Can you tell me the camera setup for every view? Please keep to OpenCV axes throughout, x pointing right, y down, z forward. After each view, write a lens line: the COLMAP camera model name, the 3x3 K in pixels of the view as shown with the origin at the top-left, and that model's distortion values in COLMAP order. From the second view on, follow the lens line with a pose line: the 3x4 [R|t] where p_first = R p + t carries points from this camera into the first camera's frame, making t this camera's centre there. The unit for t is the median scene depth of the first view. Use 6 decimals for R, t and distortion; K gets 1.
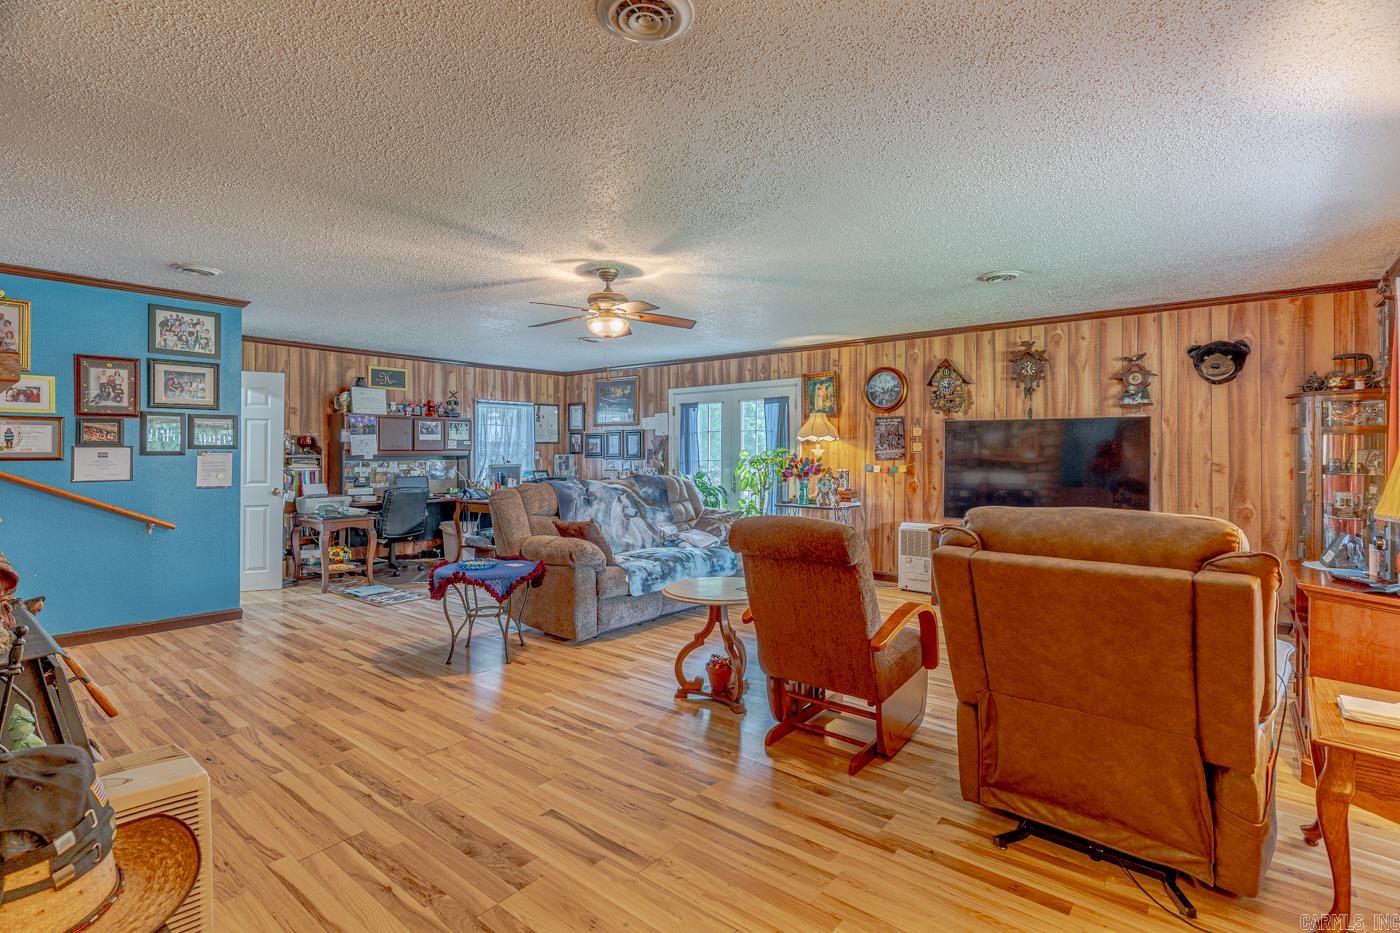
lens RADIAL K [[668.1, 0, 693.0], [0, 668.1, 453.6], [0, 0, 1]] dist [0.000544, -0.000403]
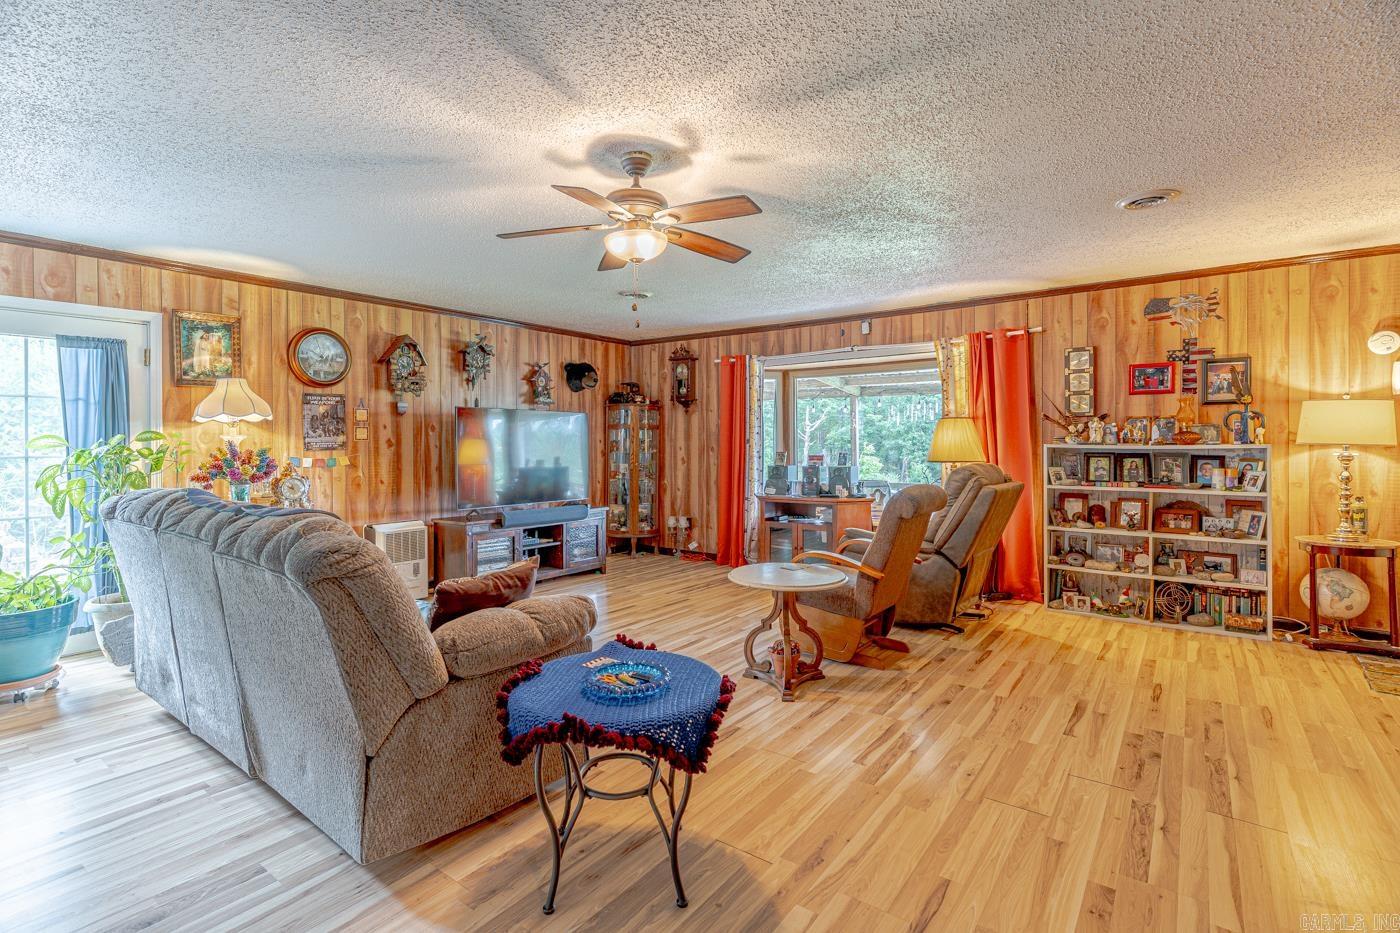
lens RADIAL K [[668.1, 0, 693.0], [0, 668.1, 453.6], [0, 0, 1]] dist [0.000544, -0.000403]
pose [[-0.039765, -0.018953, 0.999029, -0.662052], [0.003616, 0.999811, 0.019112, 0.000516], [-0.999203, 0.004372, -0.039689, 0.822546]]
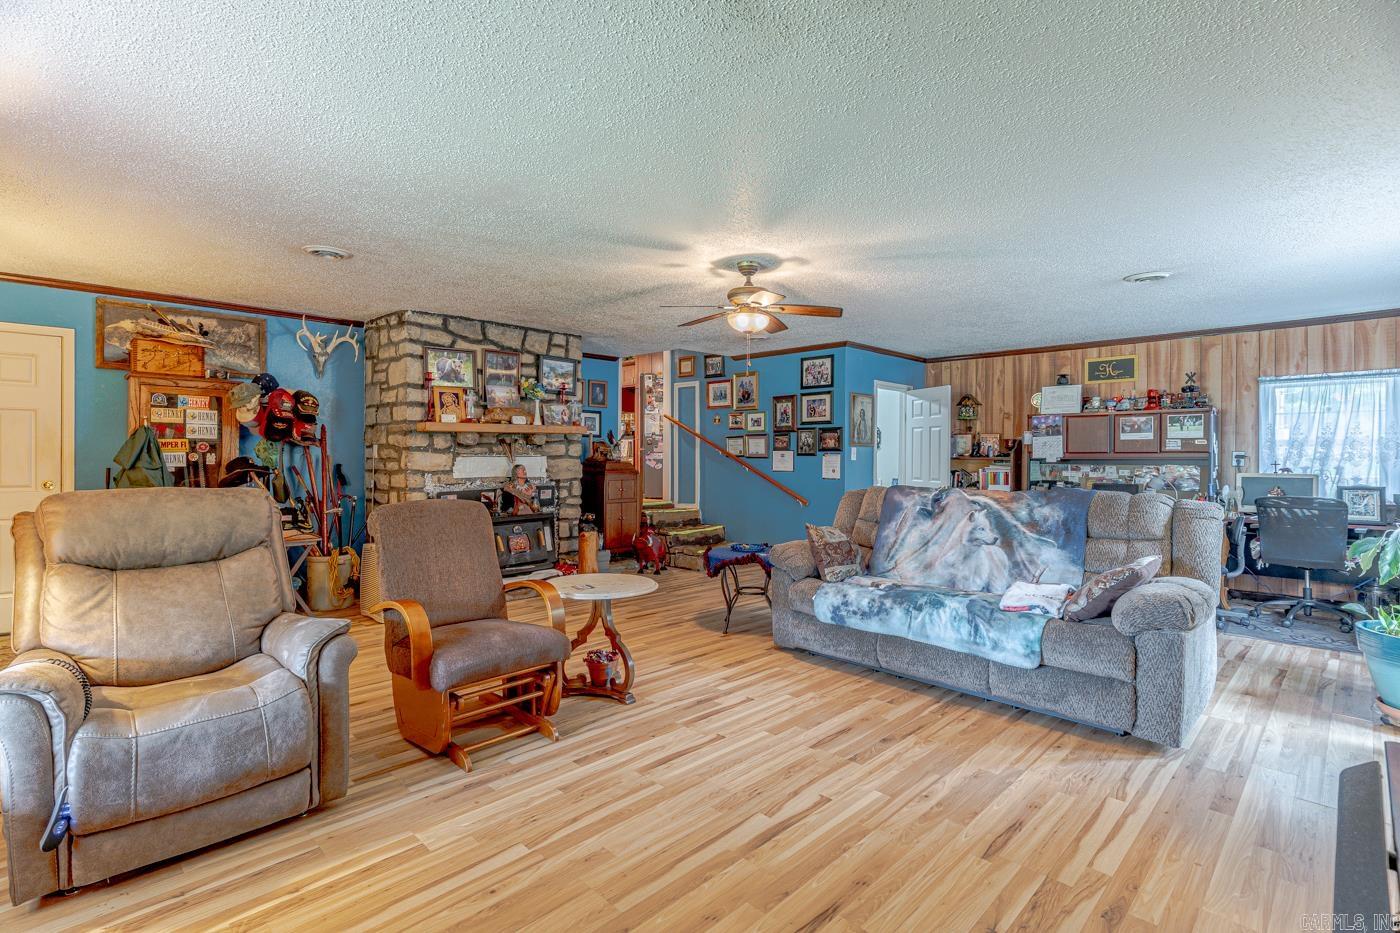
lens RADIAL K [[668.1, 0, 693.0], [0, 668.1, 453.6], [0, 0, 1]] dist [0.000544, -0.000403]
pose [[-0.109248, -0.005790, -0.993998, 0.718973], [-0.007958, 0.999956, -0.004950, 0.006998], [0.993983, 0.007370, -0.109289, 0.870048]]
